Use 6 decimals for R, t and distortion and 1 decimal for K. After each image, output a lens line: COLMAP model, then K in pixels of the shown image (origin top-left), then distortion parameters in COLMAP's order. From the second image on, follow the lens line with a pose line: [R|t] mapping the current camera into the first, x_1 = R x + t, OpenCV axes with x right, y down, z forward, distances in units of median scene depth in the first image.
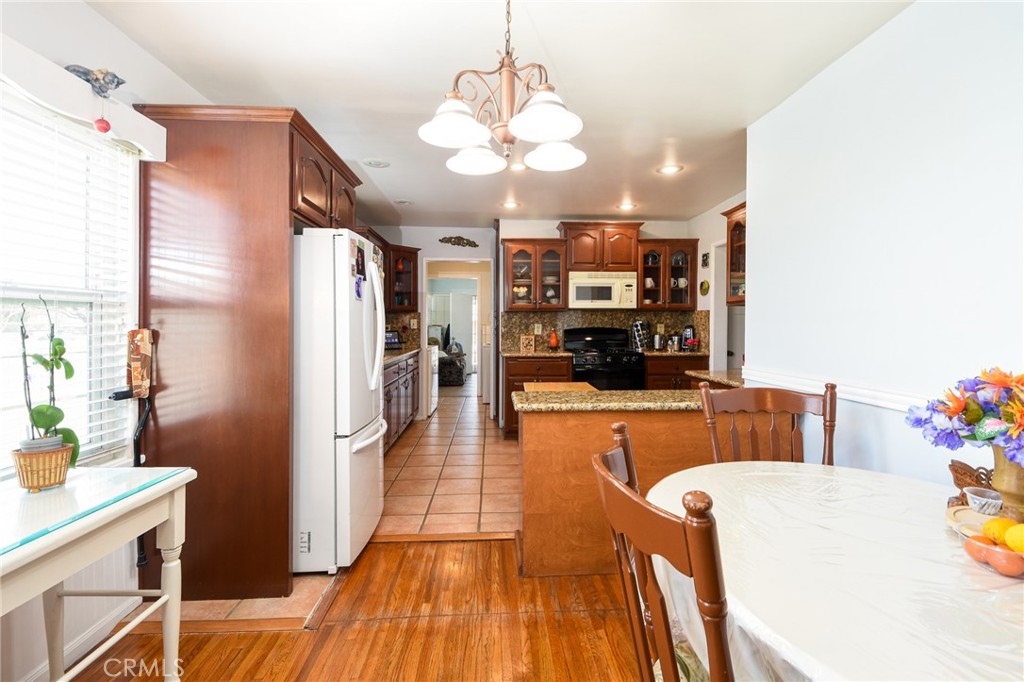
lens RADIAL K [[456.7, 0, 513.2], [0, 456.7, 336.9], [0, 0, 1]] dist [-0.005140, -0.004795]
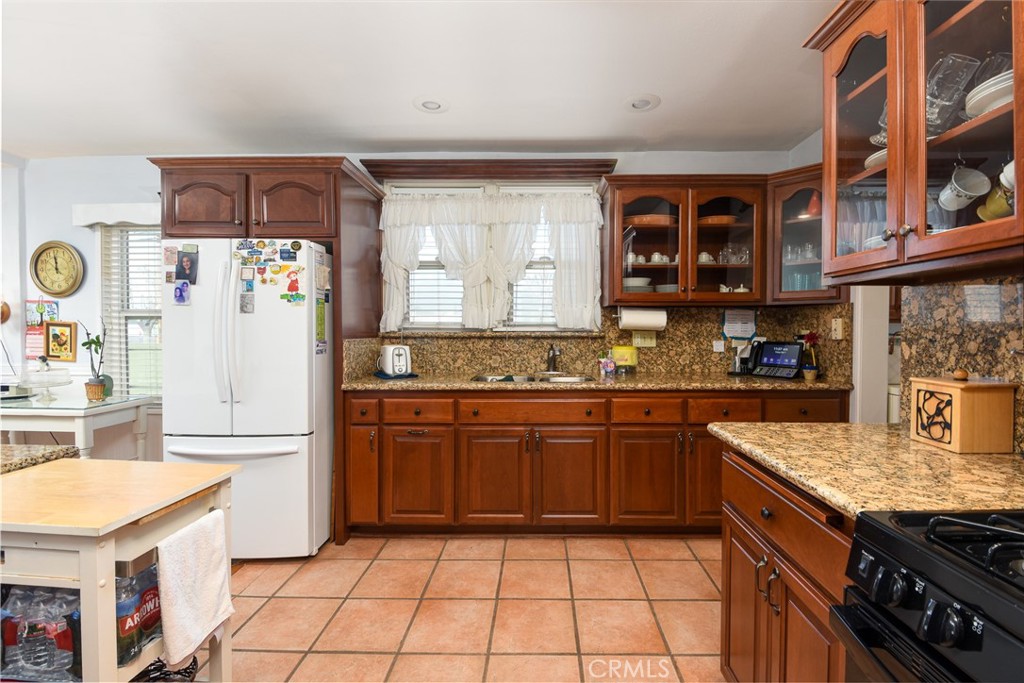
lens RADIAL K [[456.7, 0, 513.5], [0, 456.7, 334.8], [0, 0, 1]] dist [-0.005140, -0.004795]
pose [[-0.056844, 0.018376, -0.998214, 0.283318], [-0.028314, 0.999399, 0.020010, -0.025635], [0.997982, 0.029401, -0.056289, 0.819376]]
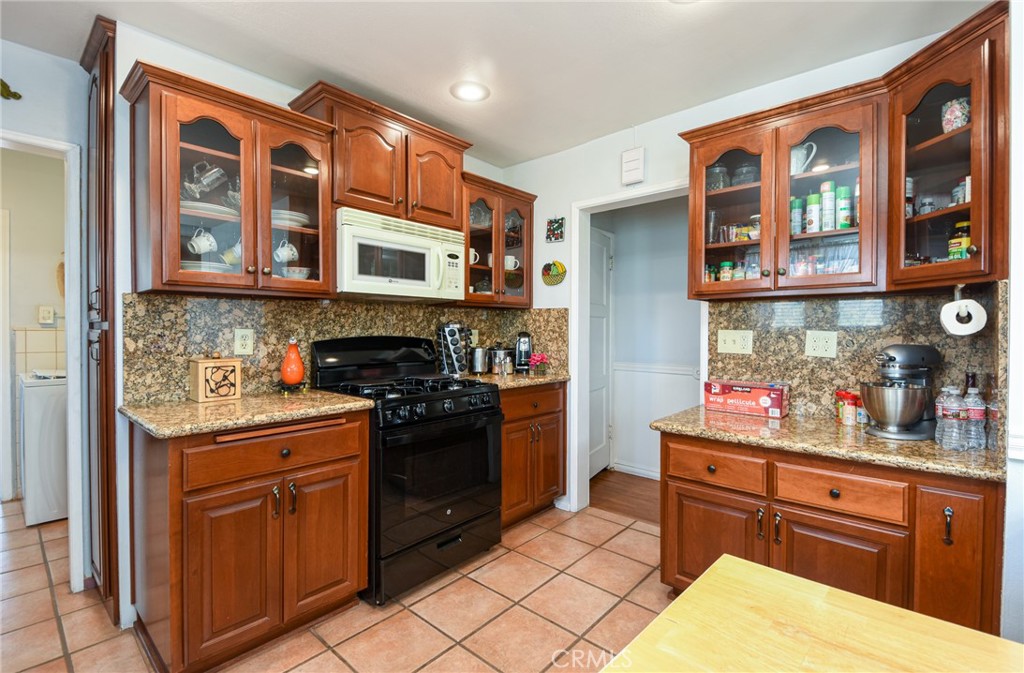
lens RADIAL K [[456.7, 0, 520.6], [0, 456.7, 335.4], [0, 0, 1]] dist [-0.005140, -0.004795]
pose [[0.684756, -0.006506, 0.728743, -0.073975], [0.015688, 0.999860, -0.005814, -0.017040], [-0.728604, 0.015413, 0.684762, 0.580546]]
